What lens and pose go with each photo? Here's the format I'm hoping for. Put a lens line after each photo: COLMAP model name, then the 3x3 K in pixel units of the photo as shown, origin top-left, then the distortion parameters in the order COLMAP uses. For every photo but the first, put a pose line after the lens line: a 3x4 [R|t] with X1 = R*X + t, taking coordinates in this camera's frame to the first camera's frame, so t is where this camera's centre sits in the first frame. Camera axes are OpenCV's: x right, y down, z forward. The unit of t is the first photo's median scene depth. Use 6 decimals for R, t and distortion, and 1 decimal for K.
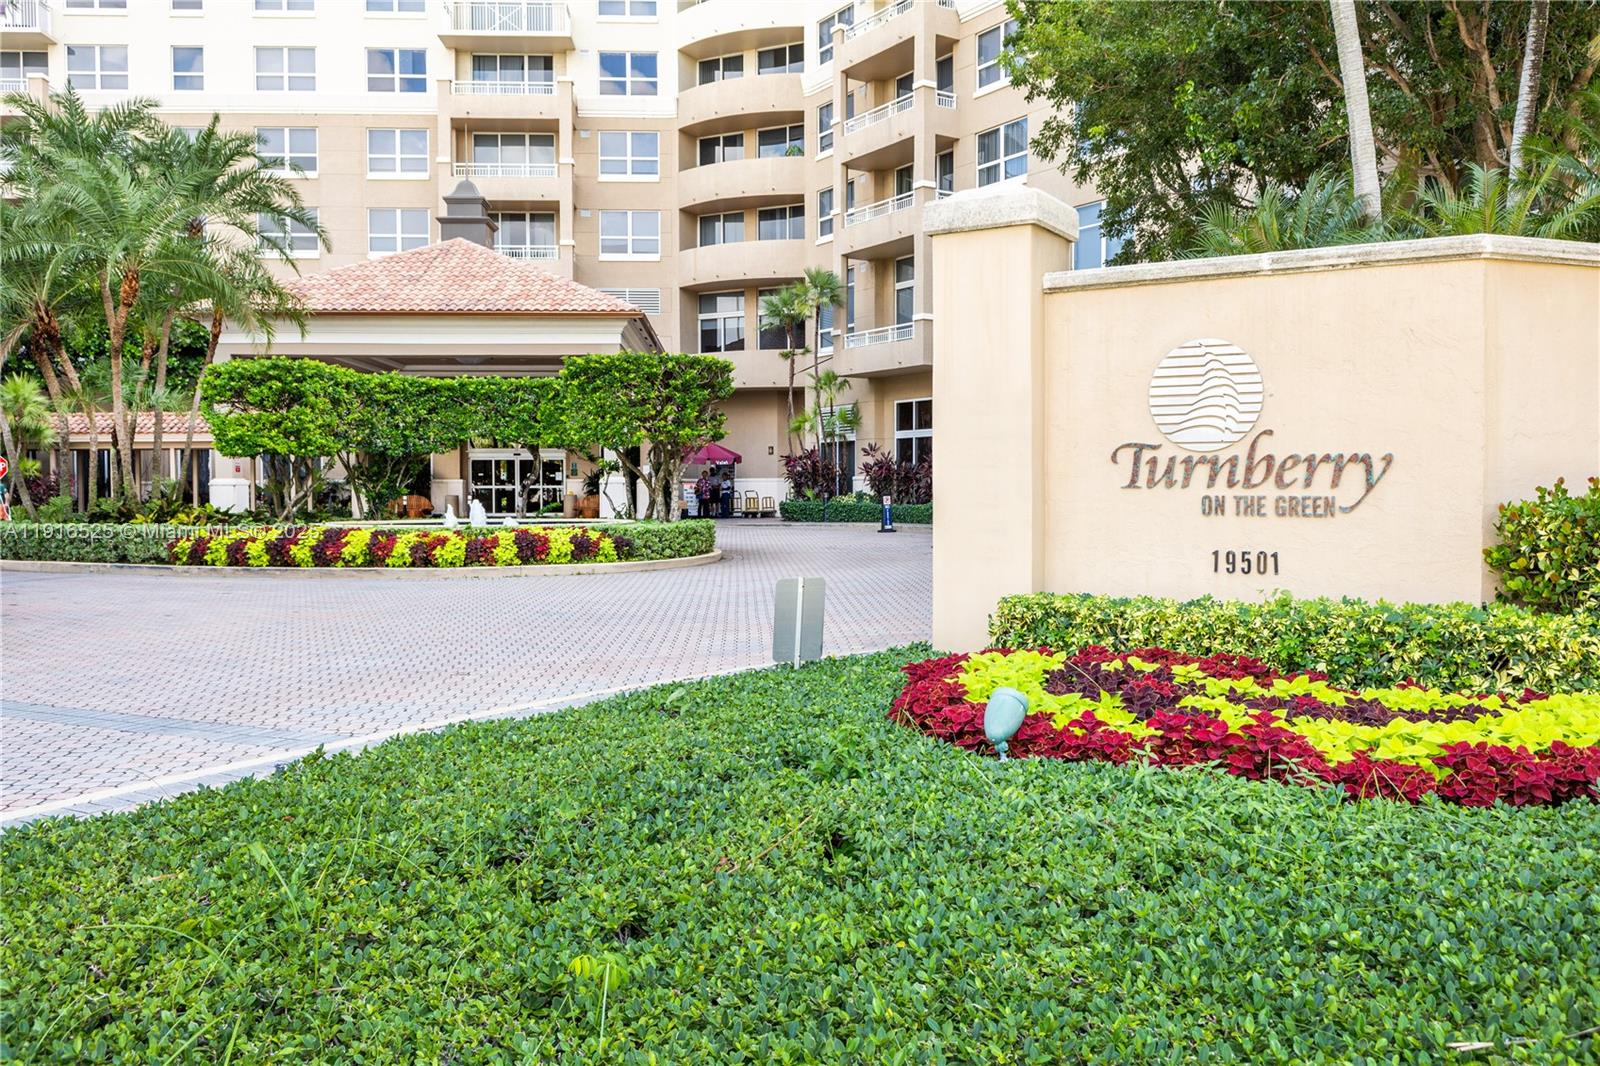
lens RADIAL K [[1386.1, 0, 799.1], [0, 1386.1, 529.1], [0, 0, 1]] dist [0.002707, -0.006211]
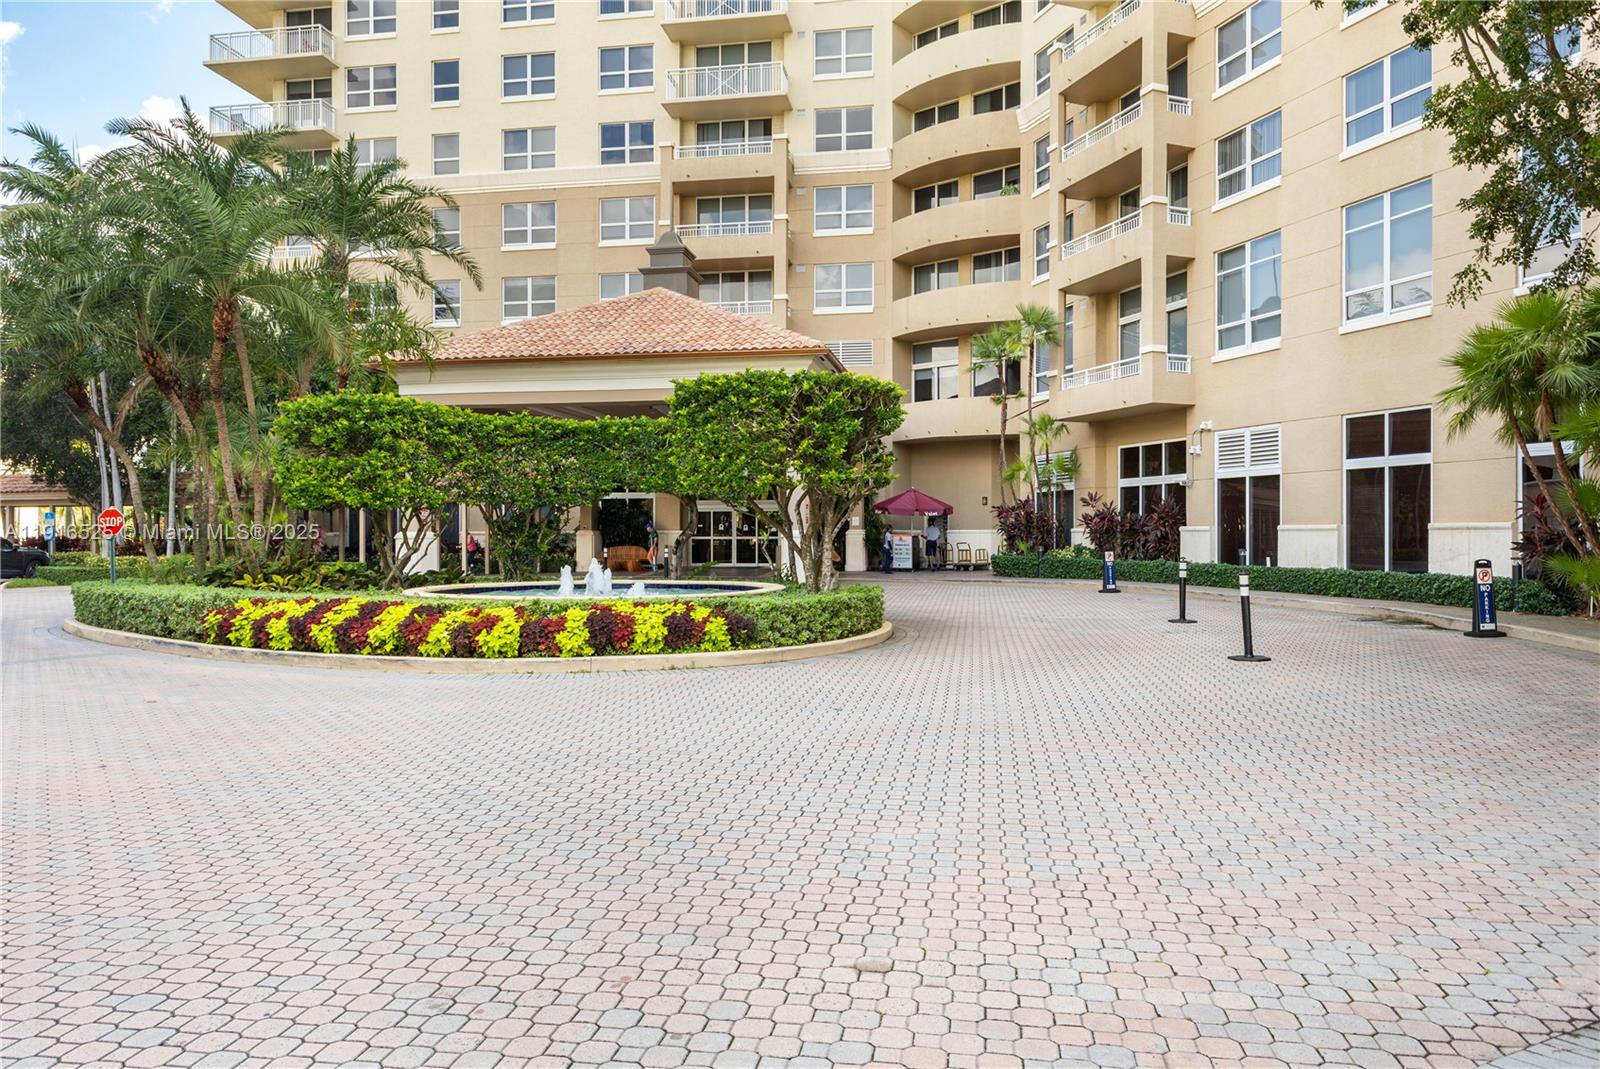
lens RADIAL K [[1076.5, 0, 803.8], [0, 1076.5, 532.1], [0, 0, 1]] dist [0.028298, -0.000309]
pose [[0.977219, 0.000318, -0.212234, 0.017655], [-0.006619, 0.999558, -0.028981, -0.013878], [0.212131, 0.029726, 0.976789, 0.266747]]
